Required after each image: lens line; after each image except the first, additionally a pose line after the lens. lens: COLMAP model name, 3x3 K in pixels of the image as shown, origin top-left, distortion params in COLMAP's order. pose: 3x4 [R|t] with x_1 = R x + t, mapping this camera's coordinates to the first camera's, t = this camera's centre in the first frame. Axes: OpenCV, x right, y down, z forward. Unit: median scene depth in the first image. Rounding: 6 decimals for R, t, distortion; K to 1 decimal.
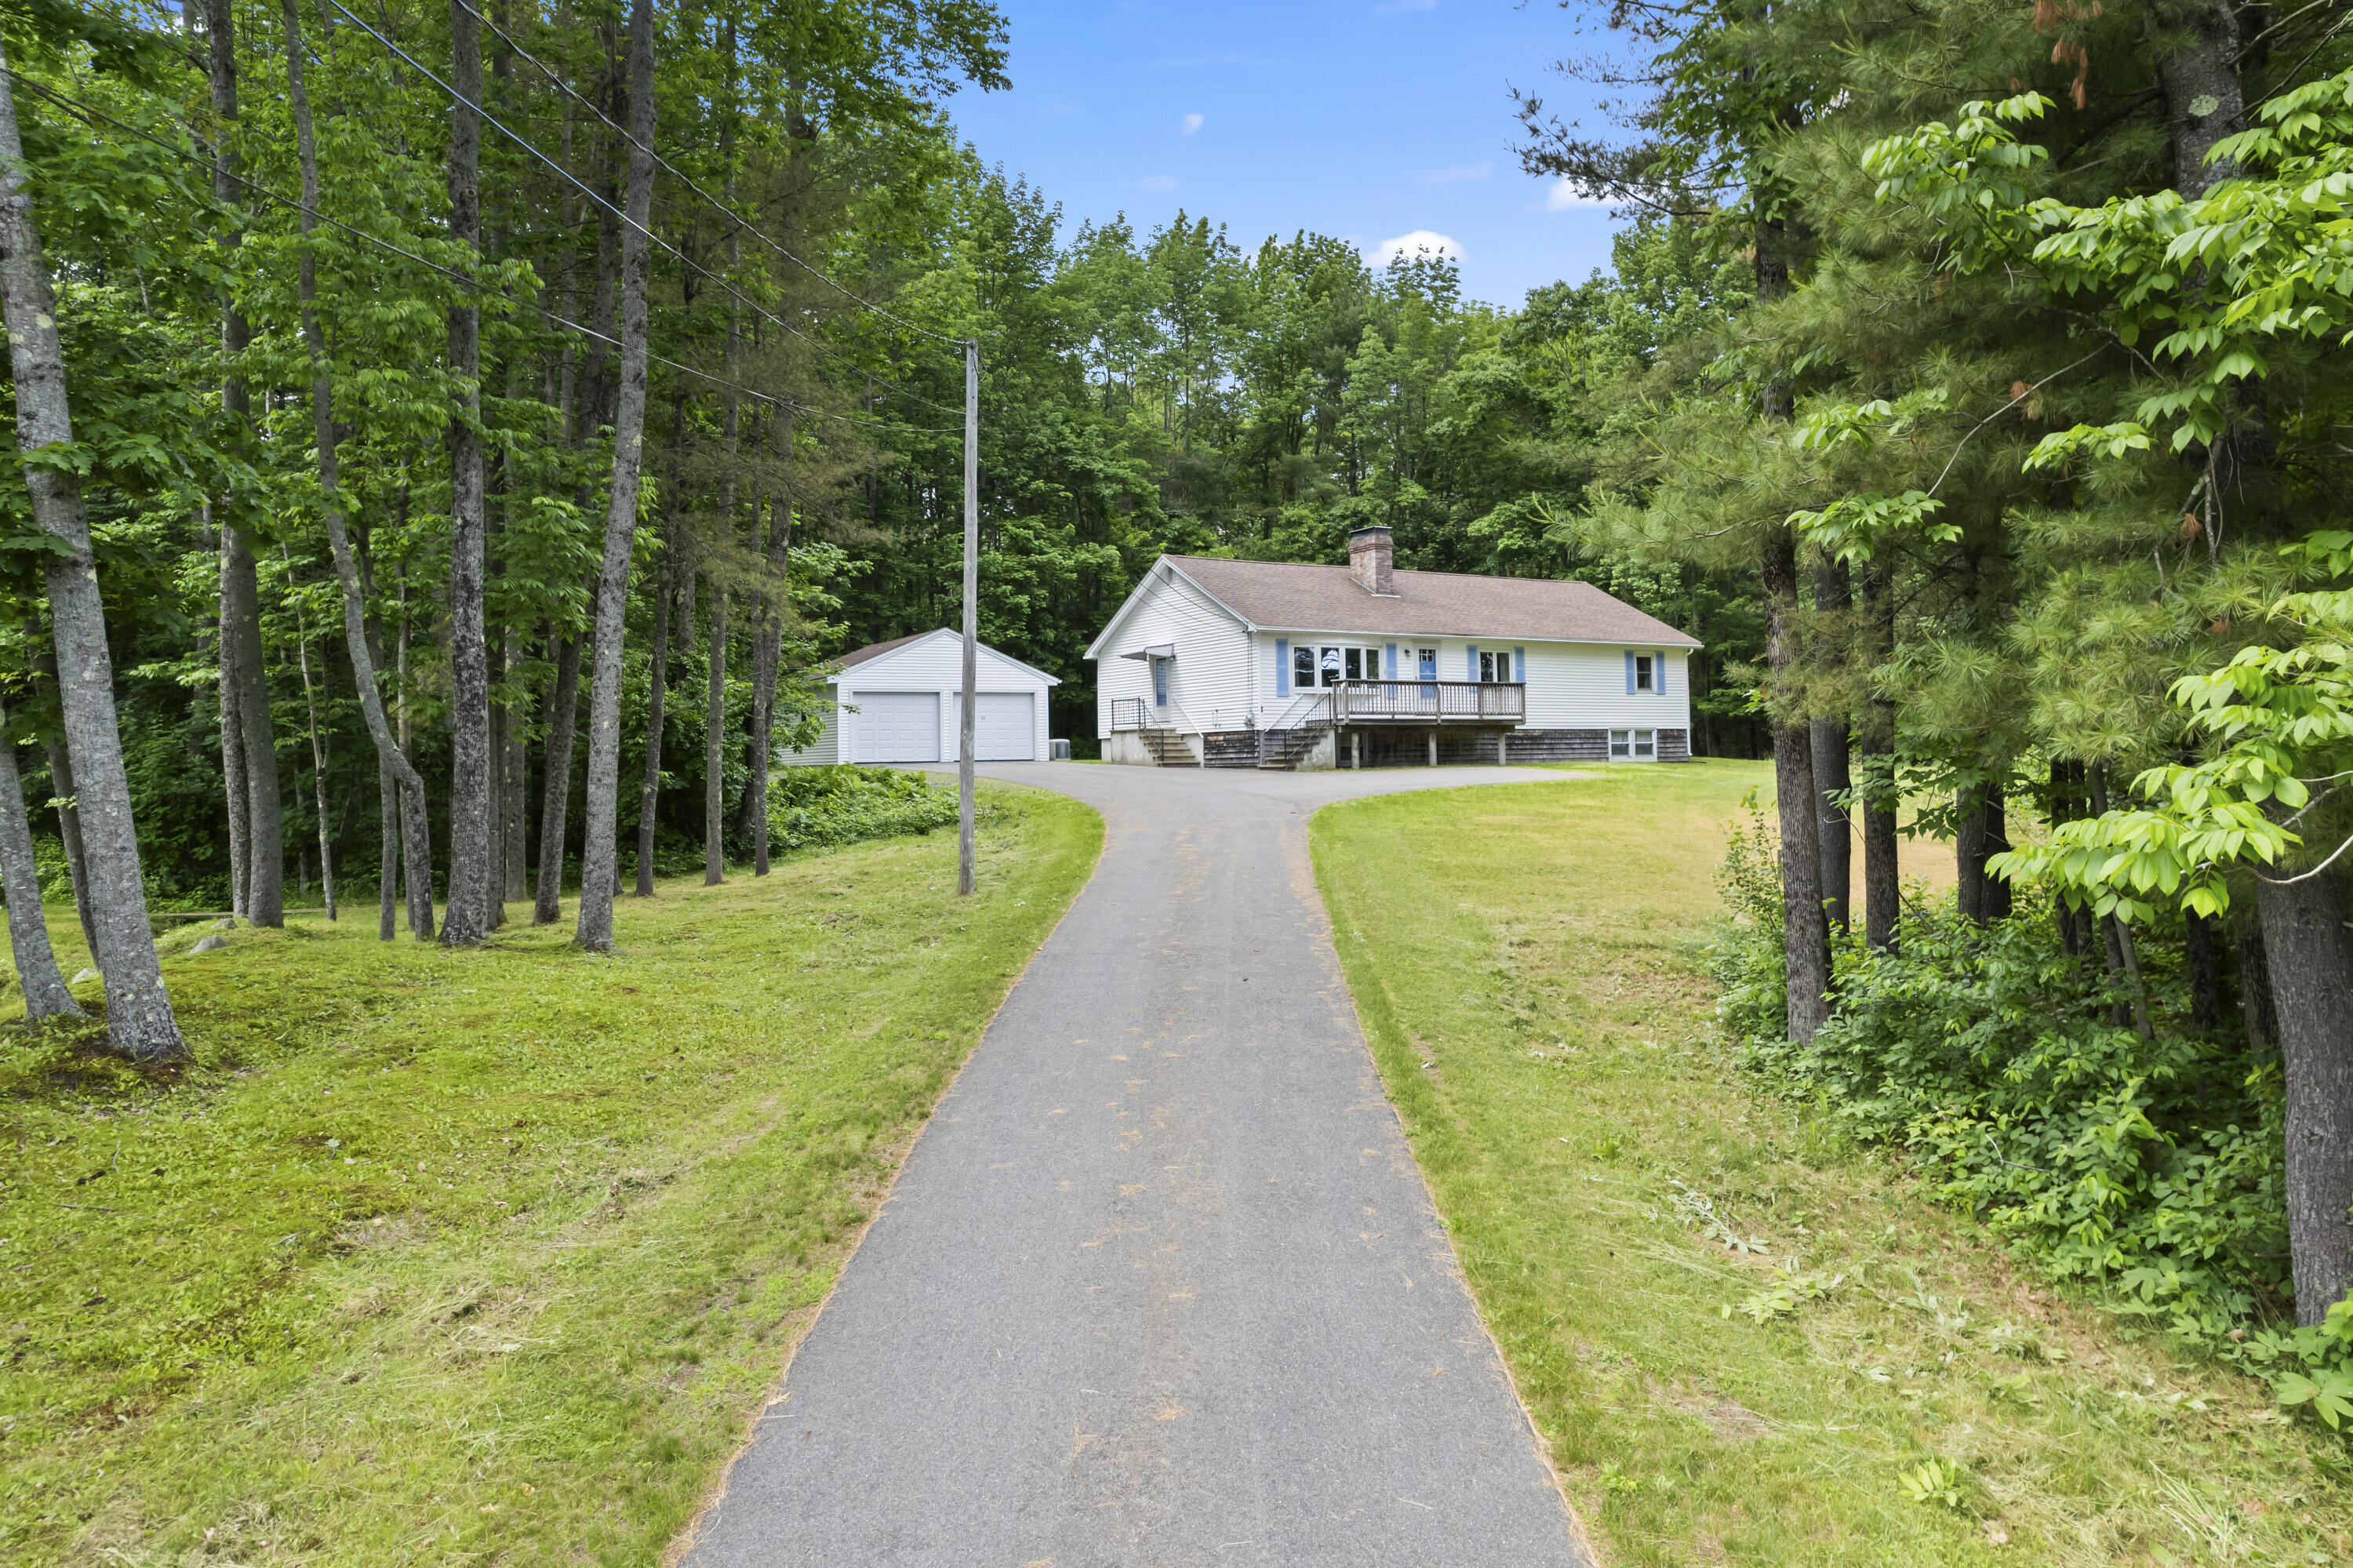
lens RADIAL K [[1527.2, 0, 1176.5], [0, 1527.2, 784.0], [0, 0, 1]] dist [-0.096419, 0.087566]
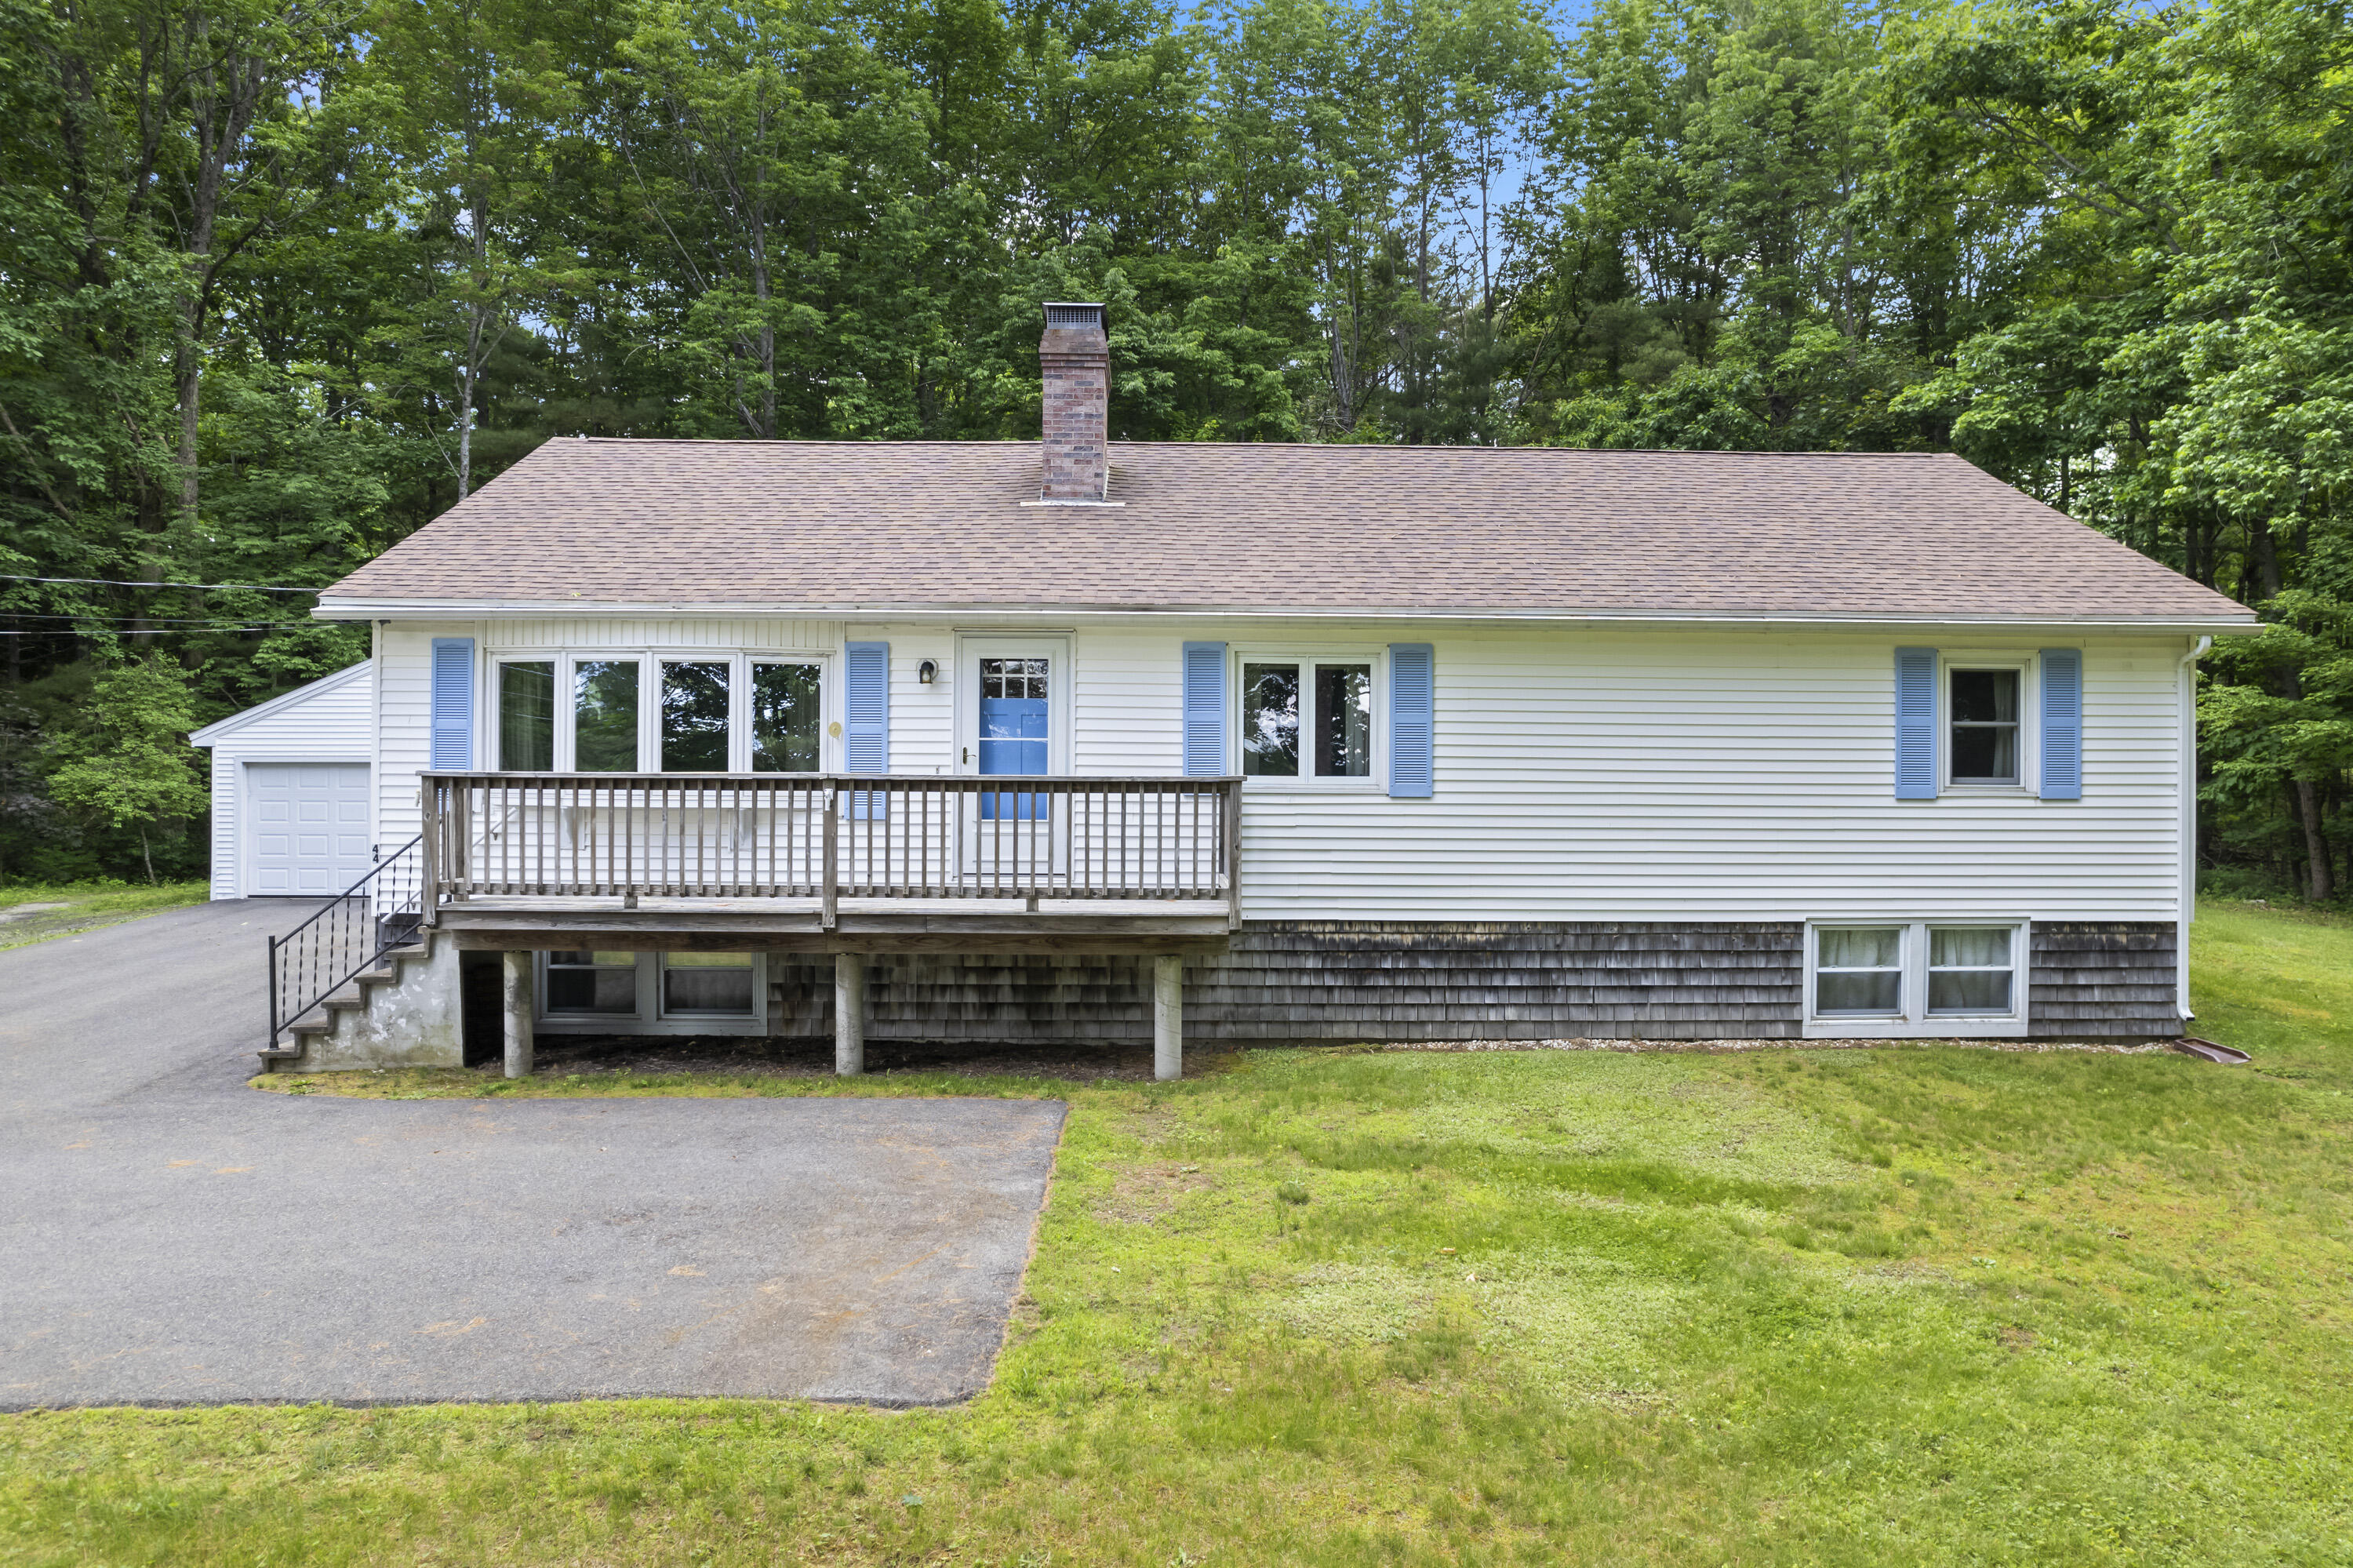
lens RADIAL K [[1527.2, 0, 1176.5], [0, 1527.2, 784.0], [0, 0, 1]] dist [-0.096419, 0.087566]
pose [[0.877683, 0.020153, -0.478818, 0.312210], [-0.025112, 0.999677, -0.003956, -0.057655], [0.478583, 0.015496, 0.877906, 0.679009]]
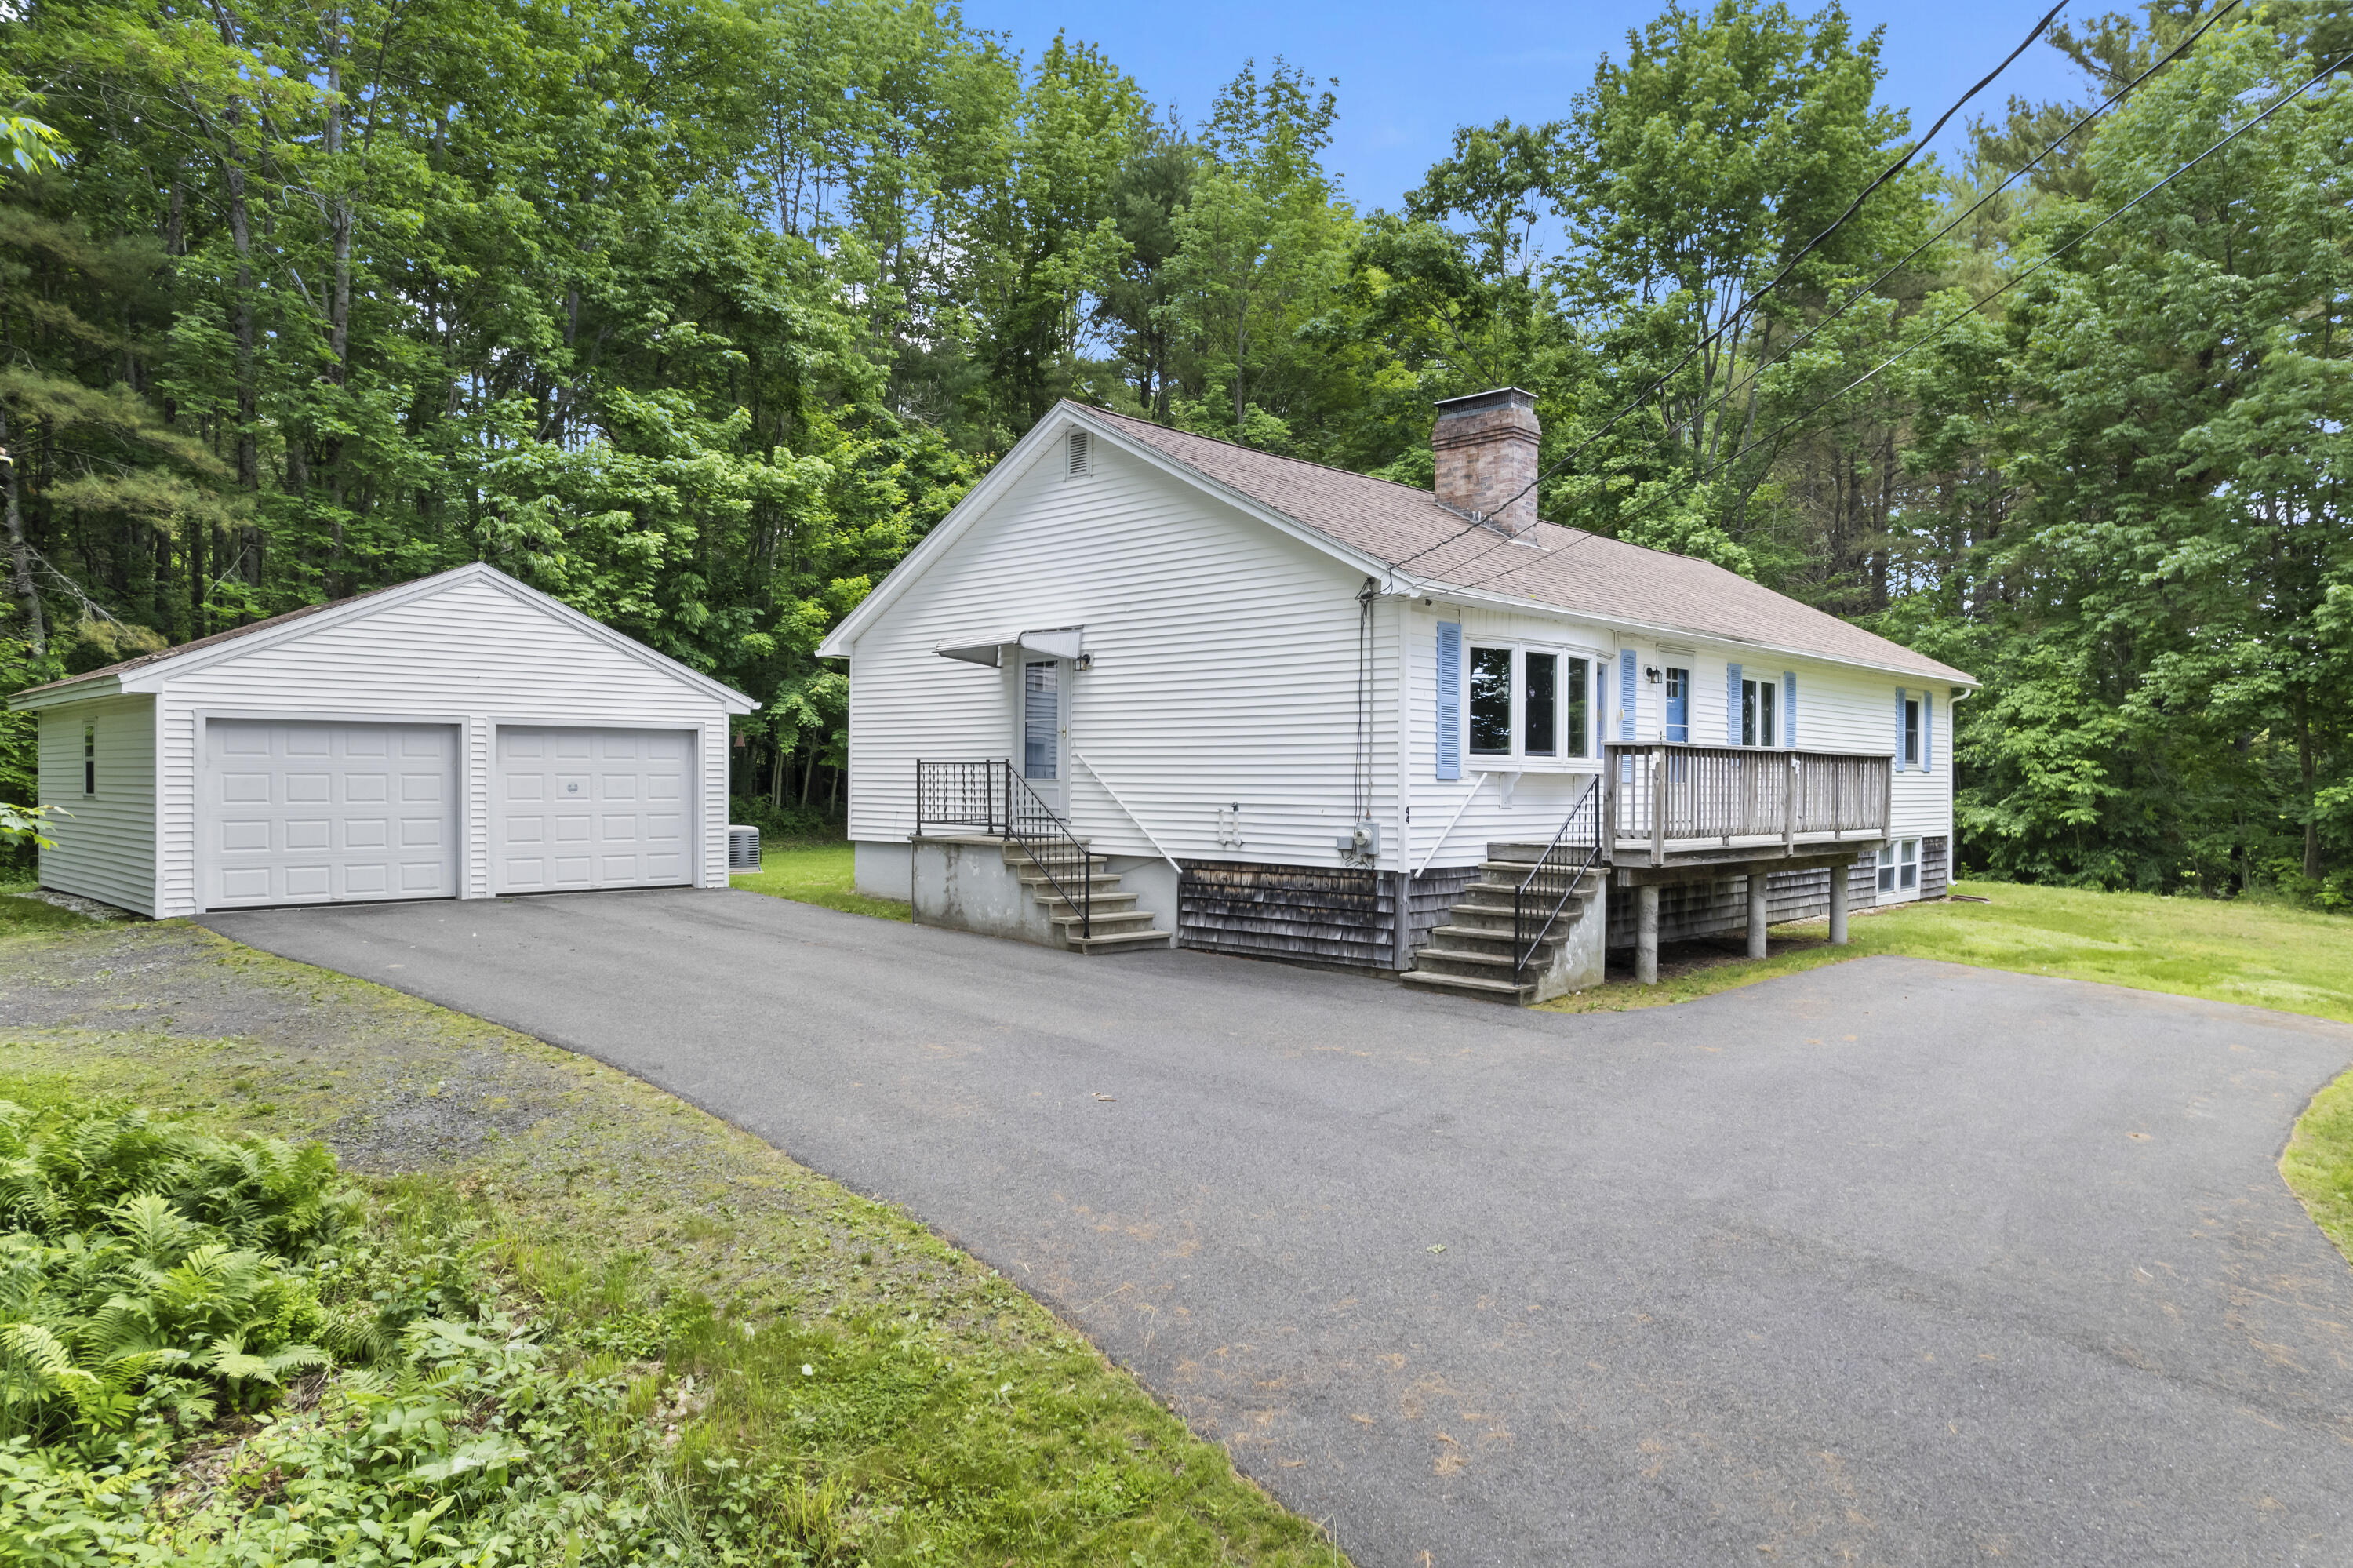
lens RADIAL K [[1527.2, 0, 1176.5], [0, 1527.2, 784.0], [0, 0, 1]] dist [-0.096419, 0.087566]
pose [[0.962769, 0.021755, 0.269448, -0.080466], [-0.019098, 0.999740, -0.012479, -0.043449], [-0.269649, 0.006868, 0.962934, 0.568990]]
